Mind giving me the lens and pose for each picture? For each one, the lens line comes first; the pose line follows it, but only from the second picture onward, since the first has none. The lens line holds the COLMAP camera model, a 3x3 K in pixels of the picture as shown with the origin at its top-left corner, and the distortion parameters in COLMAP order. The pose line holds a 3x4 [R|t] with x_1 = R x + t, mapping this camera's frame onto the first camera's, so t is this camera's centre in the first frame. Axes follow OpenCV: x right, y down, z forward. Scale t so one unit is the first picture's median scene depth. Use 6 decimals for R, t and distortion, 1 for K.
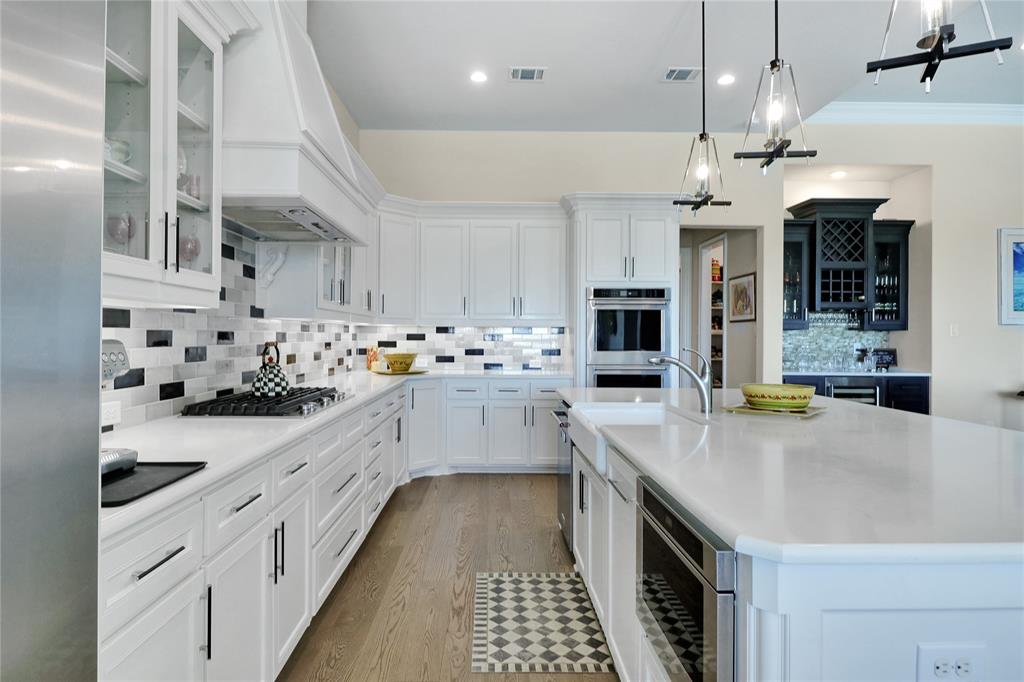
lens RADIAL K [[574.6, 0, 499.6], [0, 574.6, 335.6], [0, 0, 1]] dist [-0.002659, -0.001291]
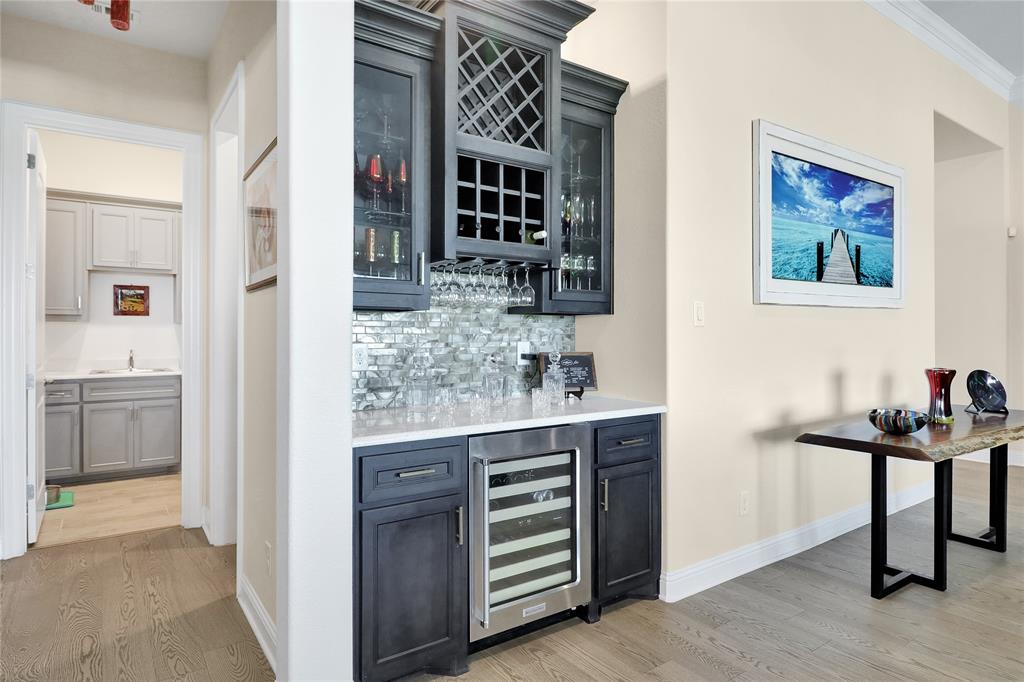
lens RADIAL K [[574.6, 0, 499.6], [0, 574.6, 335.6], [0, 0, 1]] dist [-0.002659, -0.001291]
pose [[0.827413, -0.007256, 0.561546, 0.358551], [0.004401, 0.999970, 0.006435, 0.005023], [-0.561576, -0.002853, 0.827420, 0.649593]]
